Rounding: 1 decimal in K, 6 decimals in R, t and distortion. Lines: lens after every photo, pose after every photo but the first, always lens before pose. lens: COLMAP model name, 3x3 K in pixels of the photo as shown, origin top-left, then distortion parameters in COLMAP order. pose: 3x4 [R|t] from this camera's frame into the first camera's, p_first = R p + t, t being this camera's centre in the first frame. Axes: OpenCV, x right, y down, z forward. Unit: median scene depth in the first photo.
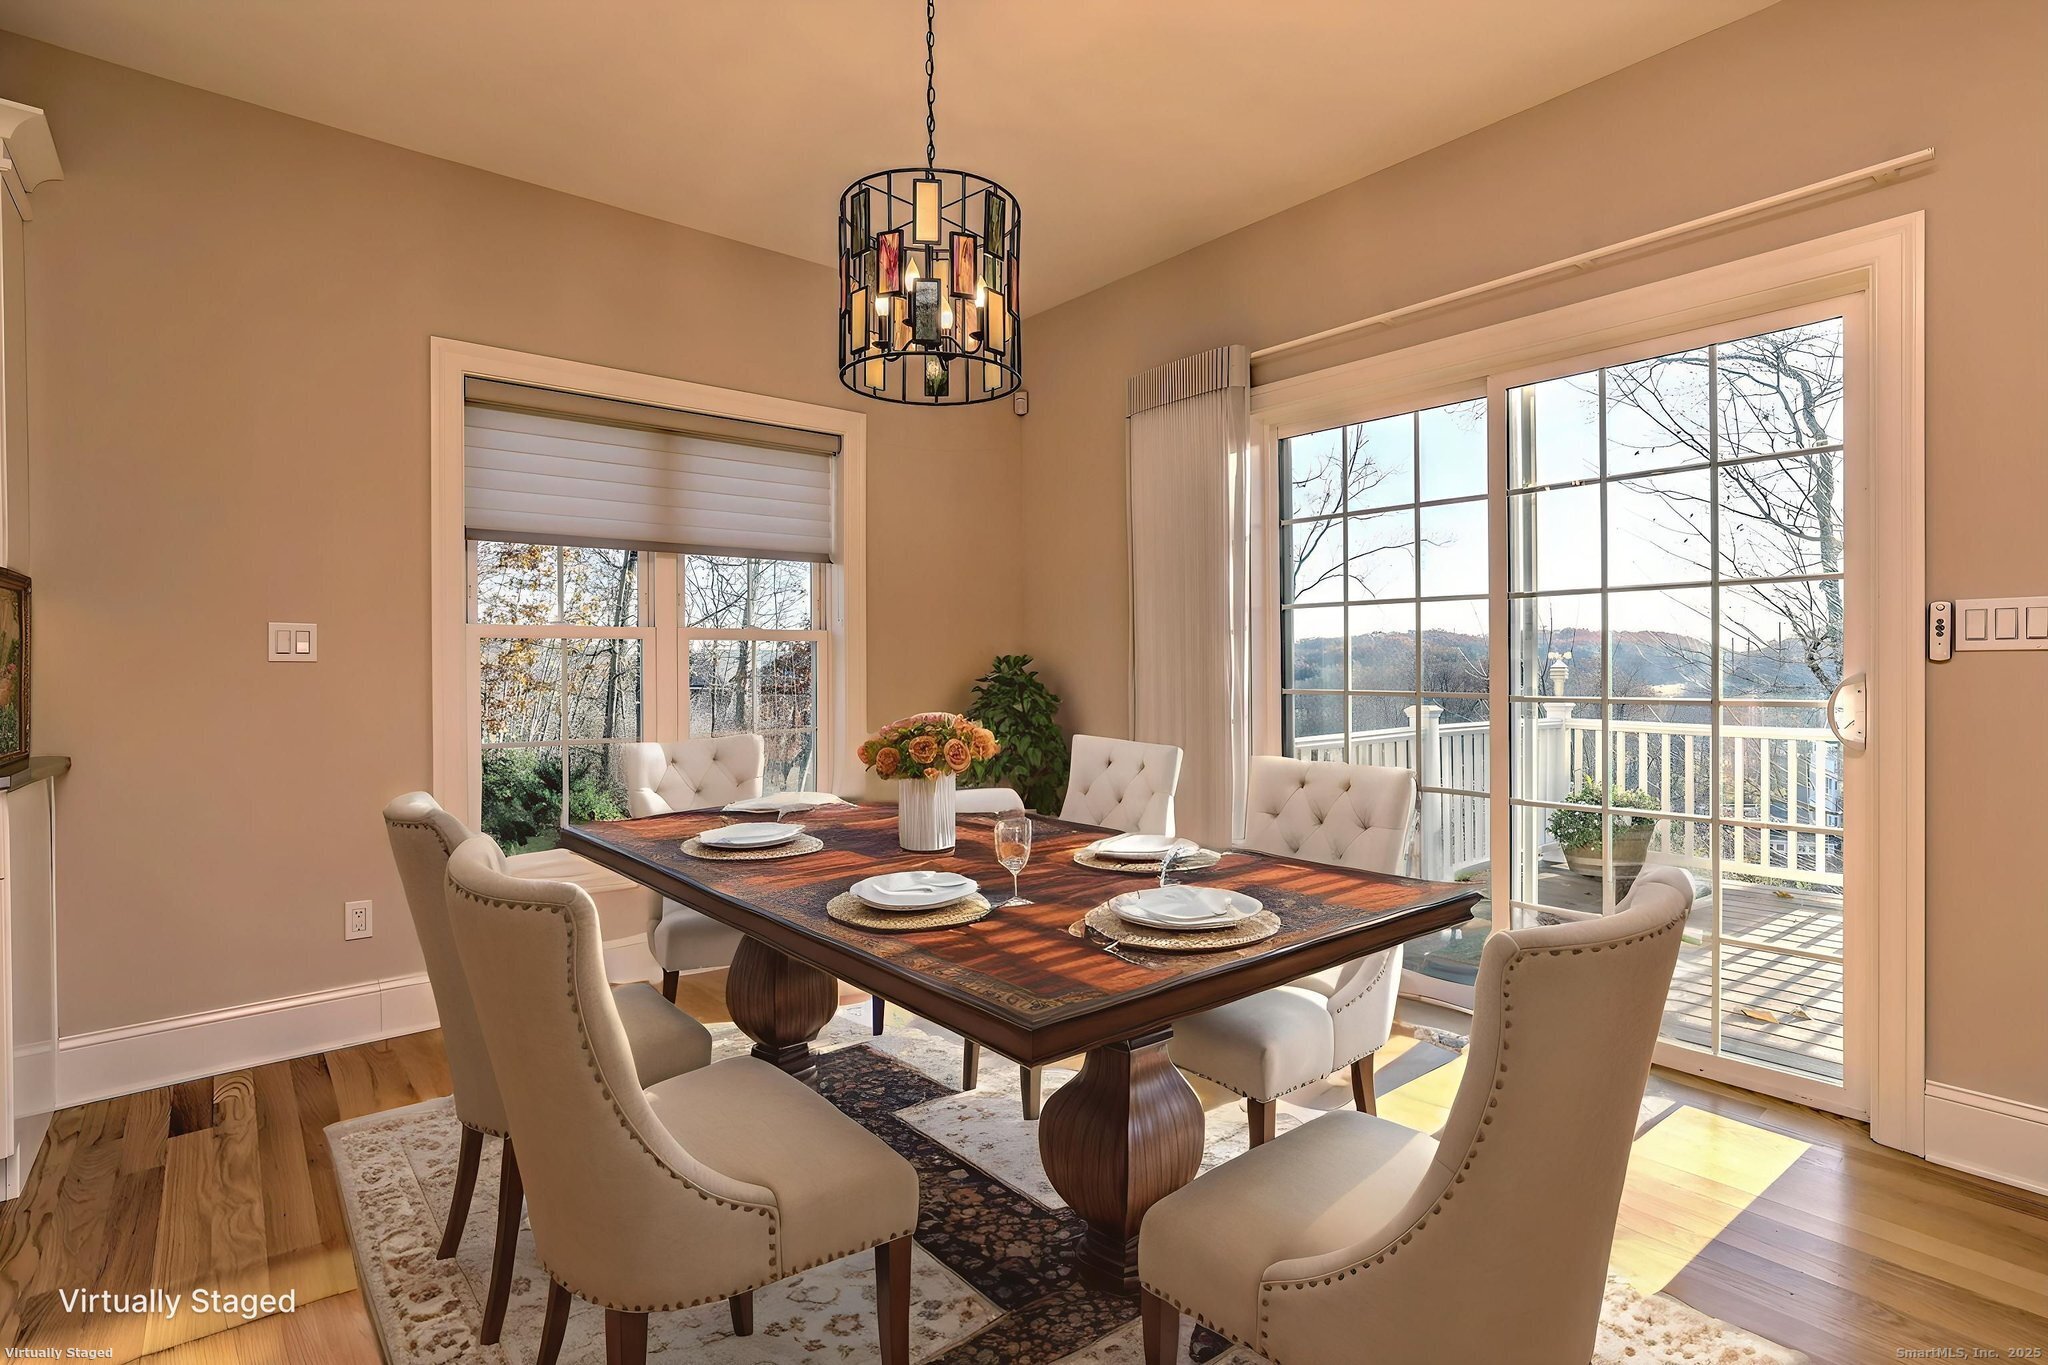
lens RADIAL K [[975.3, 0, 1014.3], [0, 975.3, 669.1], [0, 0, 1]] dist [-0.004750, -0.000254]
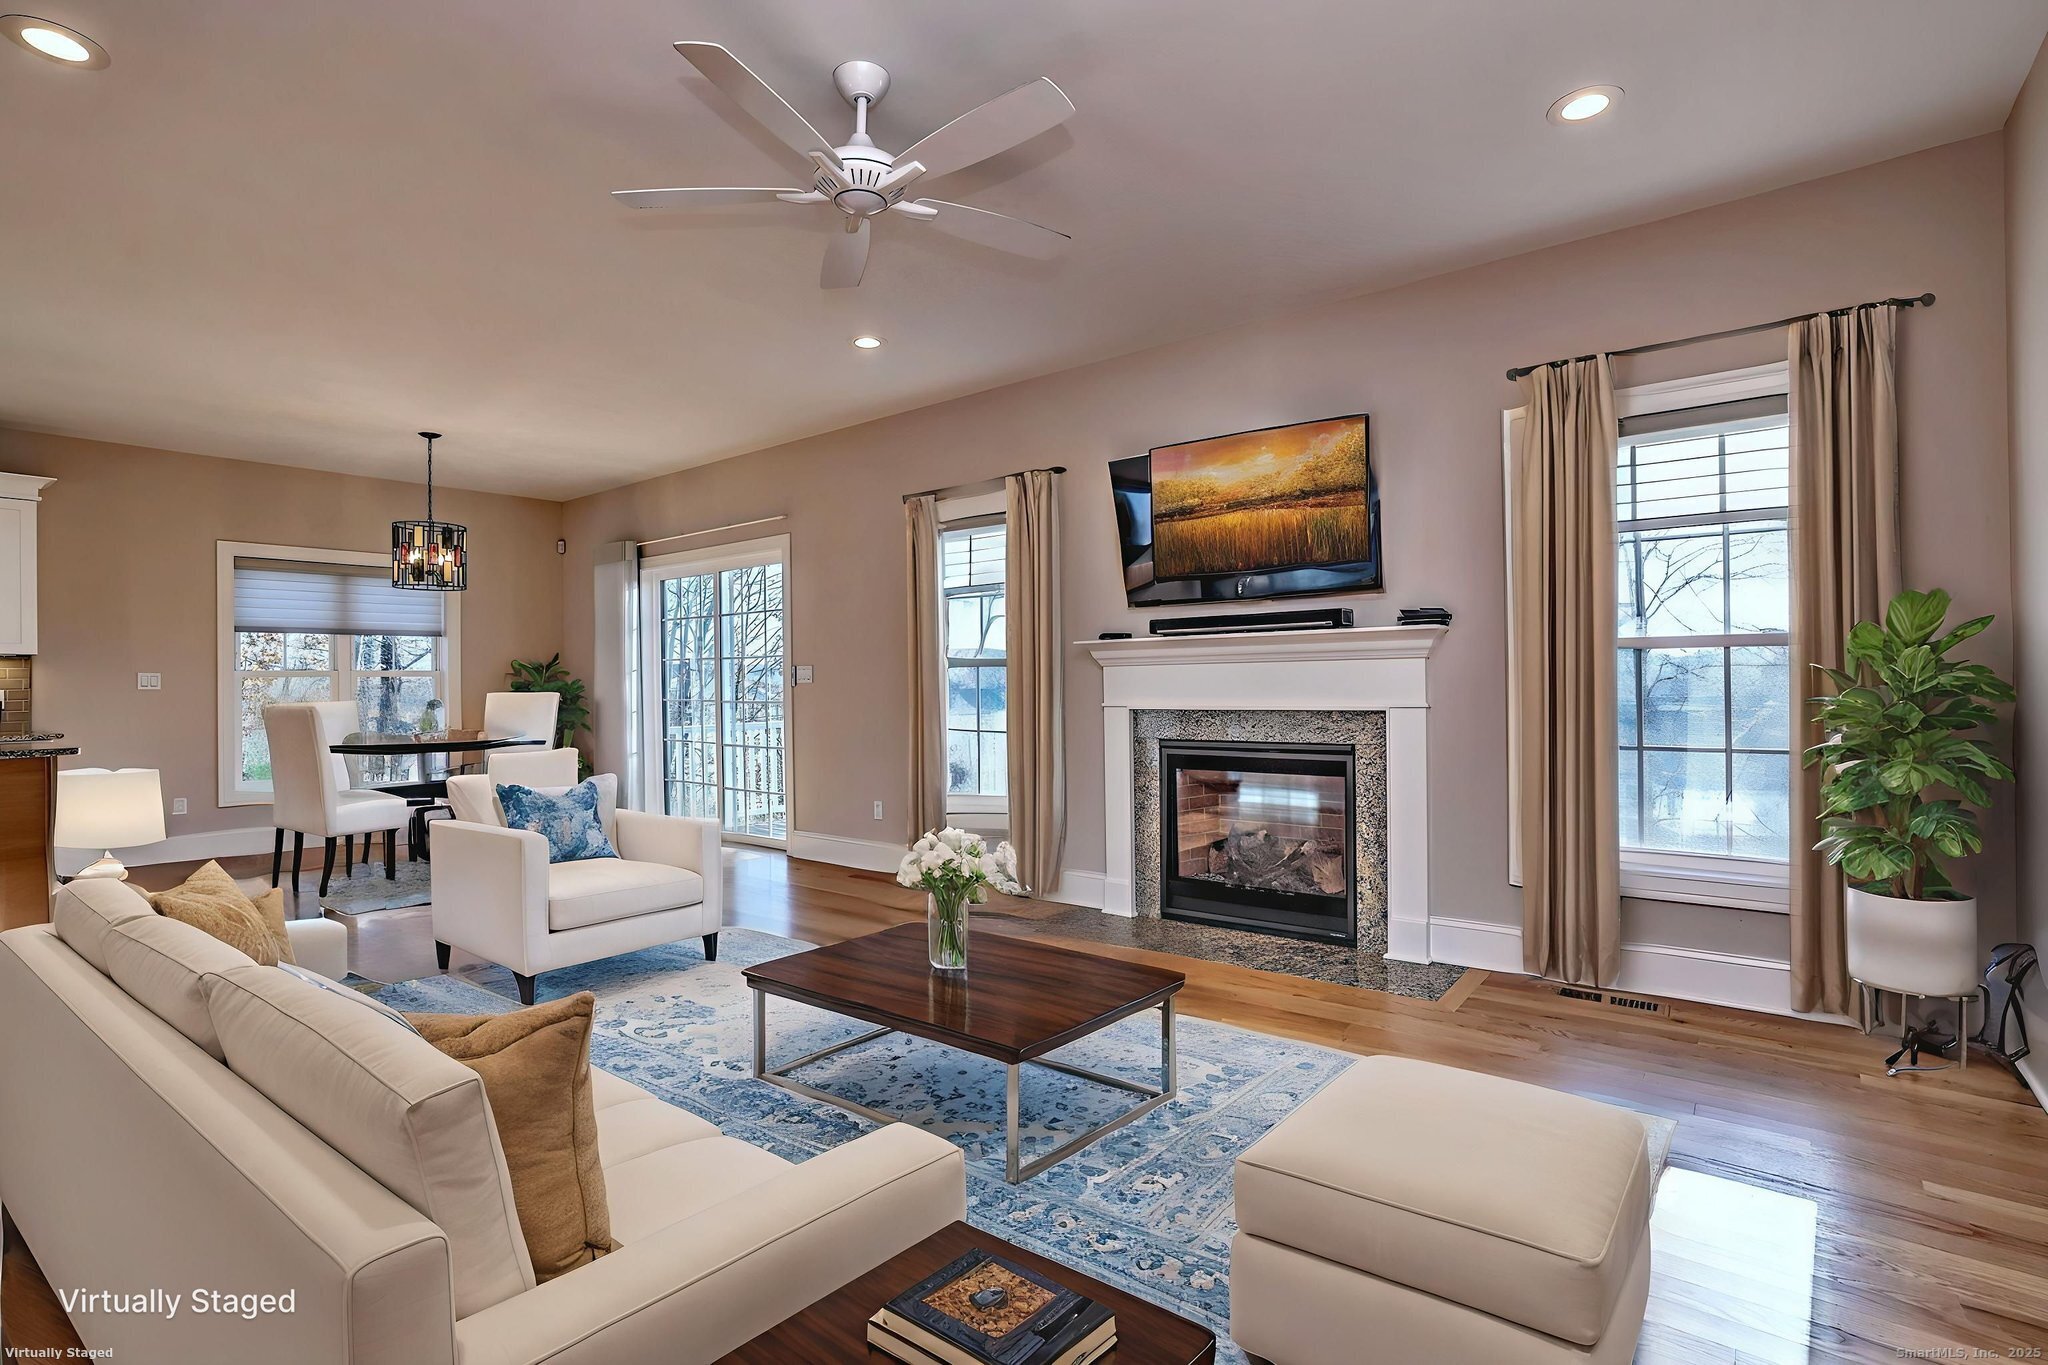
lens RADIAL K [[984.1, 0, 993.2], [0, 984.1, 679.5], [0, 0, 1]] dist [-0.000205, 0.000255]
pose [[0.986120, -0.006364, 0.165910, 0.683675], [0.006986, 0.999971, -0.003166, -0.009843], [-0.165885, 0.004281, 0.986136, -1.336412]]
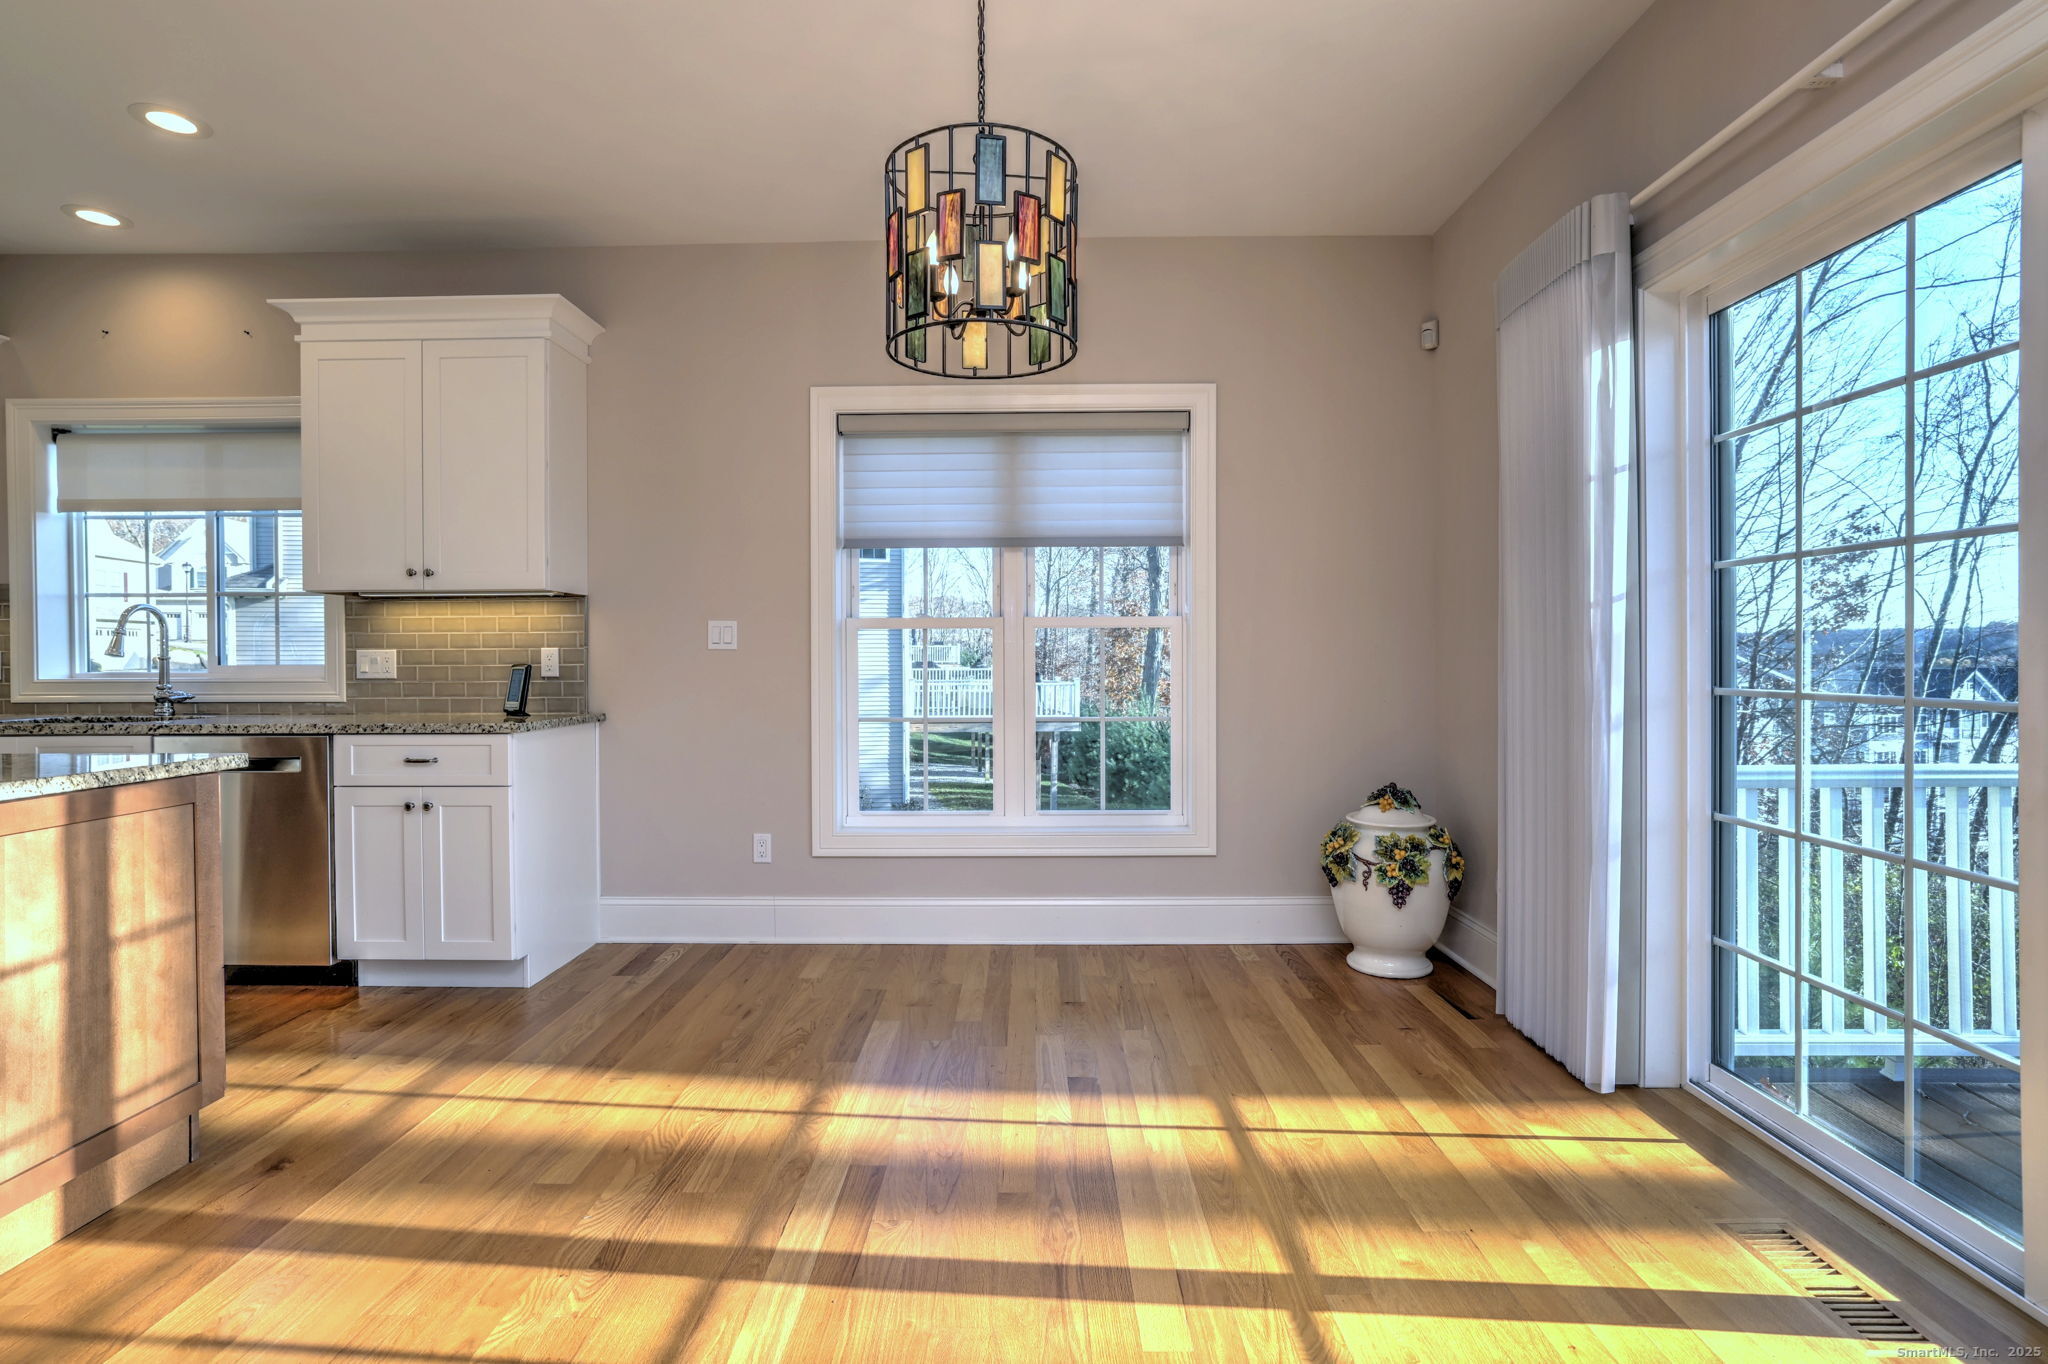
lens RADIAL K [[975.3, 0, 1014.3], [0, 975.3, 668.6], [0, 0, 1]] dist [-0.004750, -0.000254]
pose [[0.760388, 0.011024, -0.649376, 0.374176], [-0.003811, 0.999914, 0.012513, 0.000180], [0.649458, -0.007040, 0.760365, 0.200345]]
